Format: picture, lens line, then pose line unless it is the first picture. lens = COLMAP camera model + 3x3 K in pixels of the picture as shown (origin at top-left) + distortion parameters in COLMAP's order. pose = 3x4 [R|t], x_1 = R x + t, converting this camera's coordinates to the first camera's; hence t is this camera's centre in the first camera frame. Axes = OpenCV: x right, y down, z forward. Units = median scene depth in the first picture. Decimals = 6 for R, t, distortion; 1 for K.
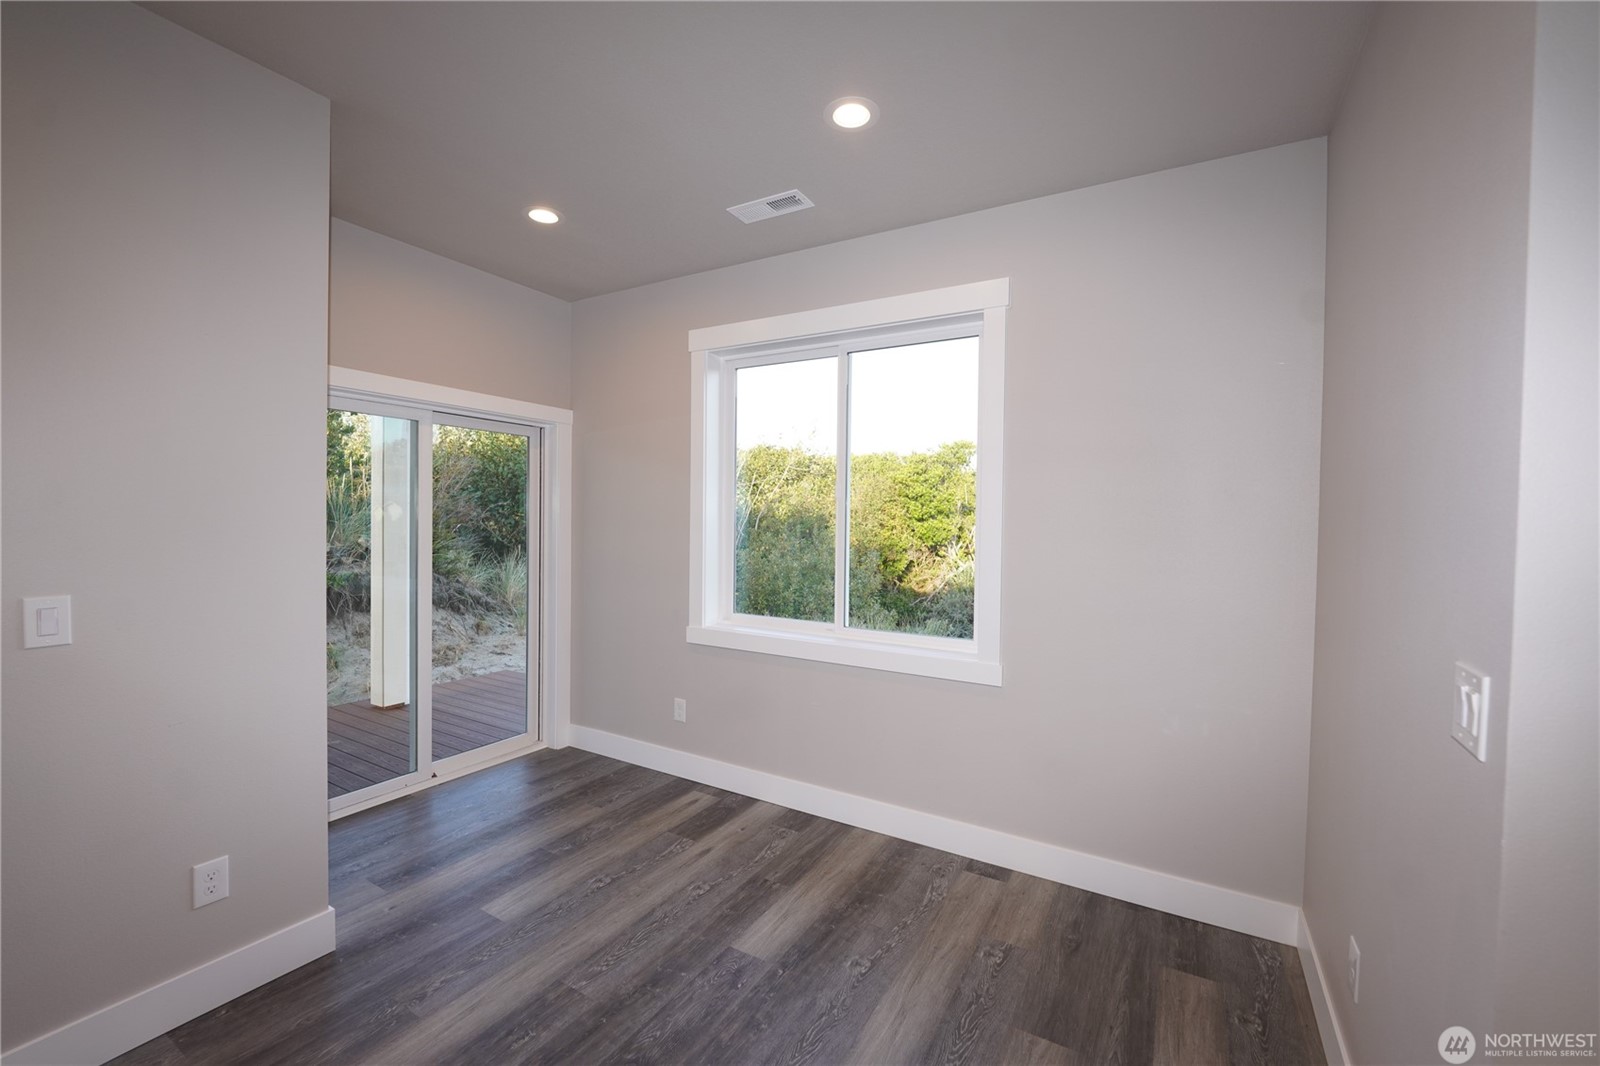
lens RADIAL K [[650.0, 0, 807.6], [0, 650.0, 532.5], [0, 0, 1]] dist [-0.003640, -0.000579]
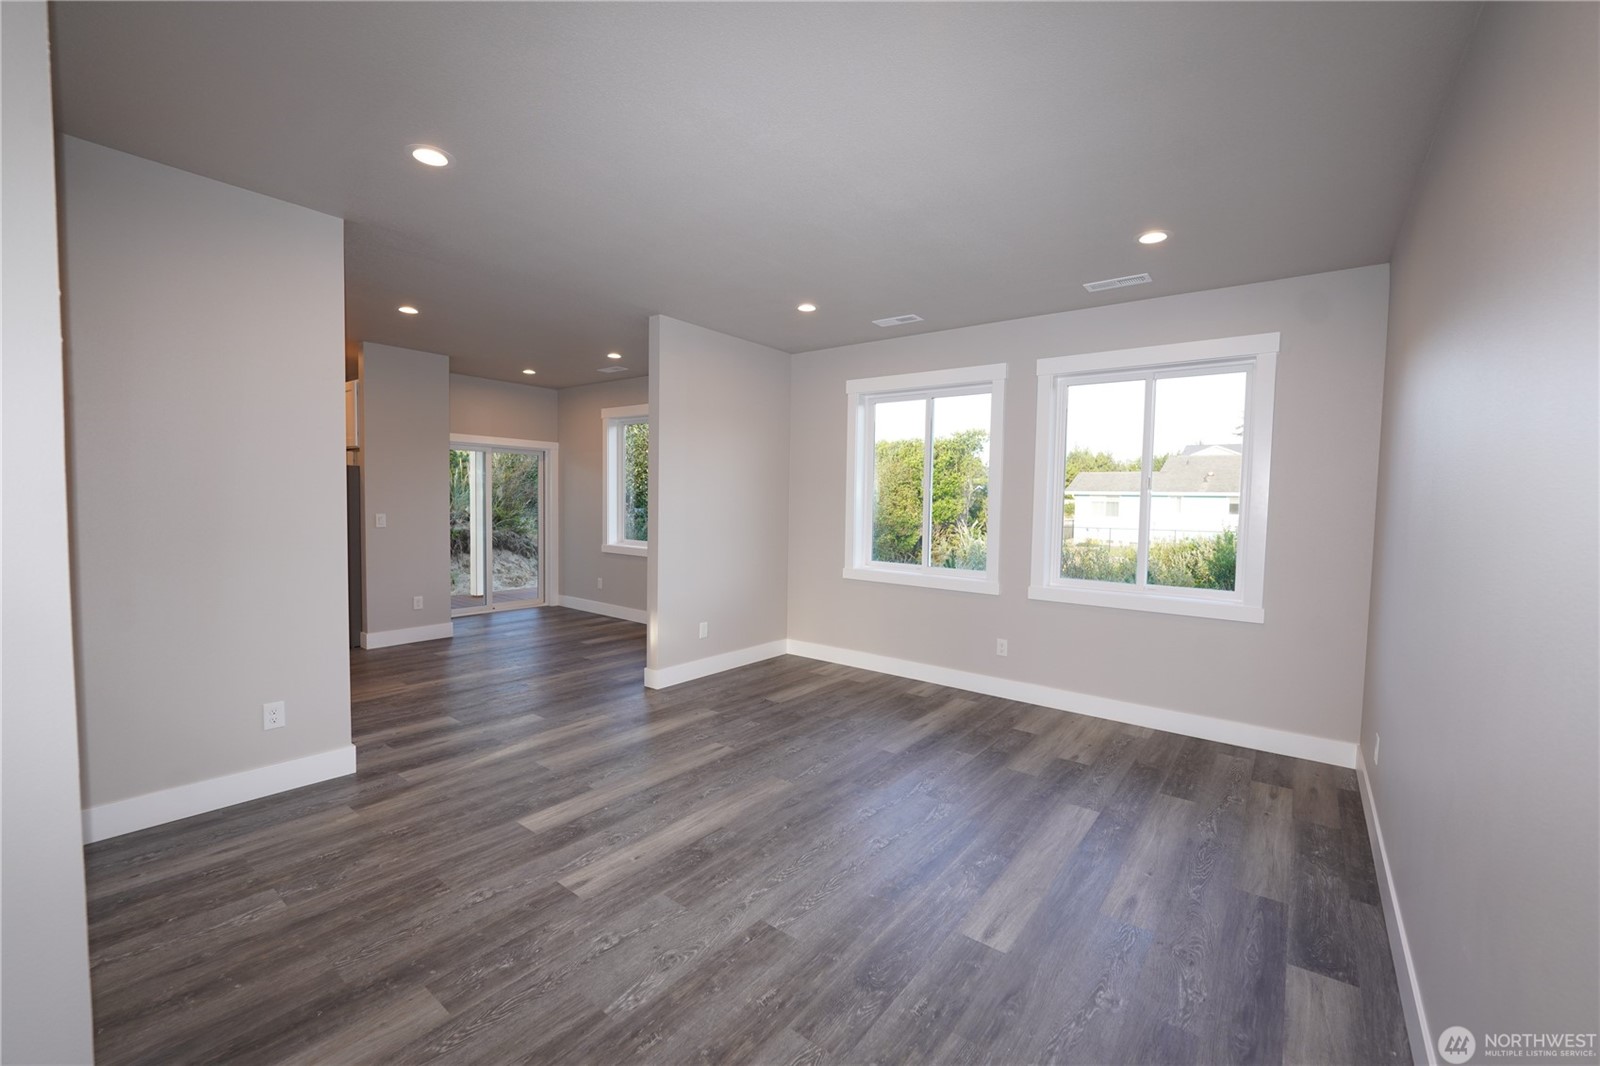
lens RADIAL K [[650.0, 0, 807.6], [0, 650.0, 532.5], [0, 0, 1]] dist [-0.003640, -0.000579]
pose [[0.991845, 0.011323, -0.126948, 0.322127], [-0.007618, 0.999532, 0.029628, 0.014204], [0.127224, -0.028419, 0.991467, -0.445741]]
